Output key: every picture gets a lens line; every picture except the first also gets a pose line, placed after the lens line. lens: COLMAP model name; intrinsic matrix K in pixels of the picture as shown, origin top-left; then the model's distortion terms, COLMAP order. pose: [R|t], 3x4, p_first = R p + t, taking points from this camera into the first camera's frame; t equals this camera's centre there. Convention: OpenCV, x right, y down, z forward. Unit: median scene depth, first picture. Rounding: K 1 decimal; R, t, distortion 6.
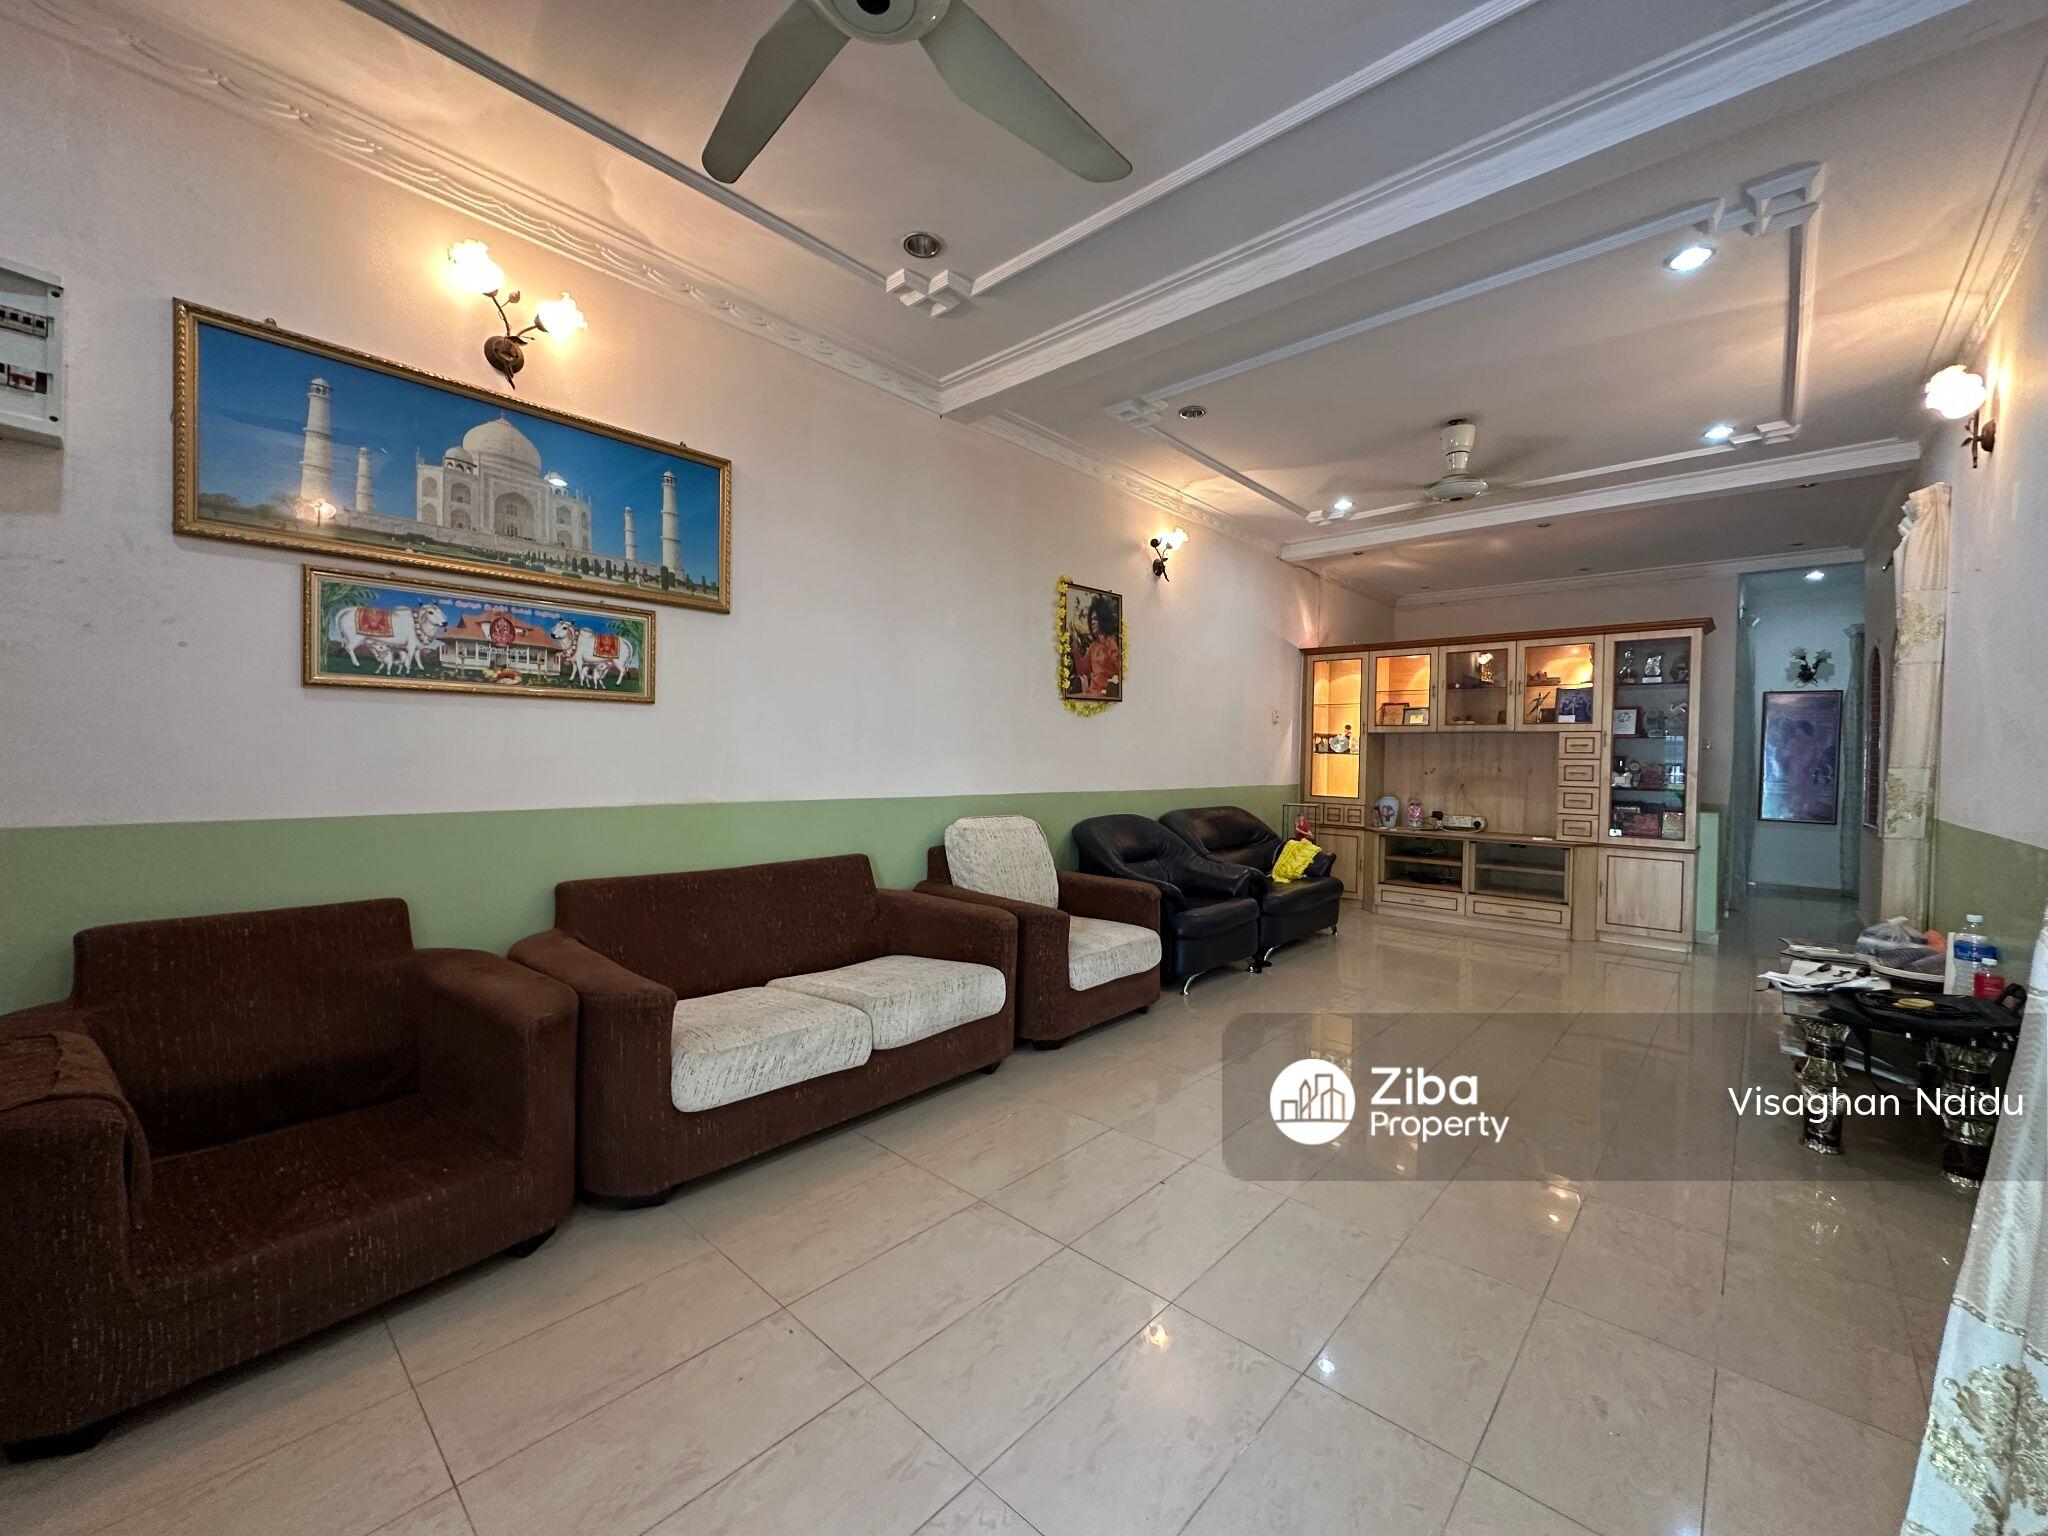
lens RADIAL K [[819.3, 0, 1024.9], [0, 819.3, 764.8], [0, 0, 1]] dist [0.018428, 0.000115]
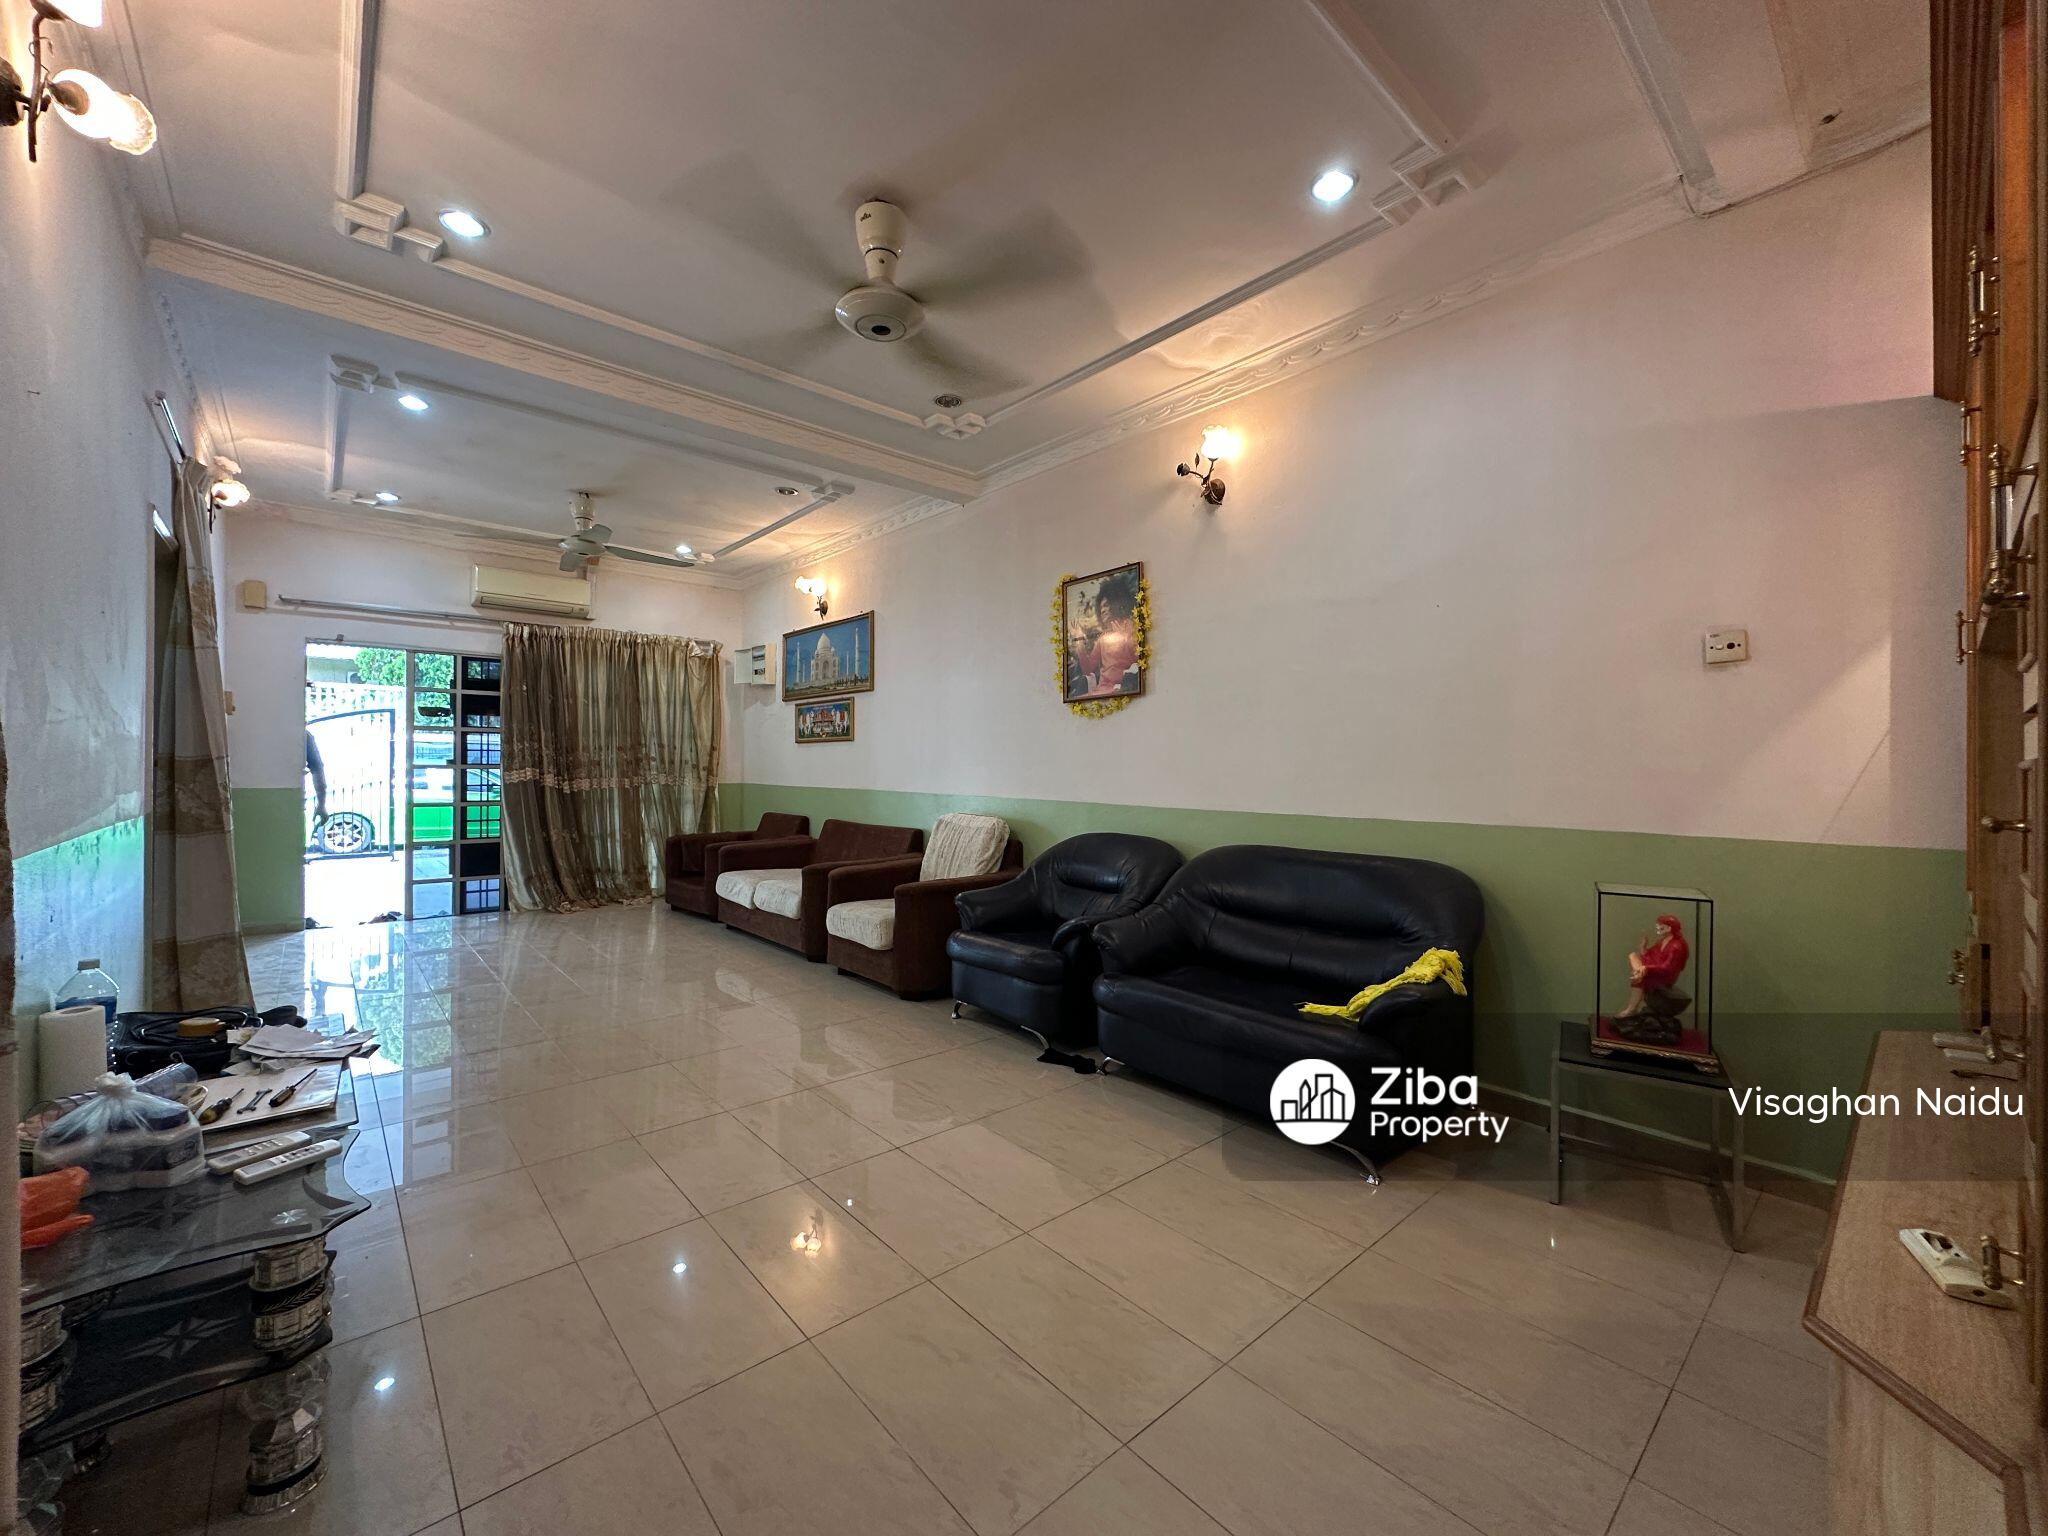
lens RADIAL K [[819.3, 0, 1026.1], [0, 819.3, 769.4], [0, 0, 1]] dist [0.018428, 0.000115]
pose [[-0.100603, -0.001599, -0.994925, 1.570063], [-0.008666, 0.999962, -0.000731, -0.002851], [0.994889, 0.008548, -0.100613, 1.631541]]
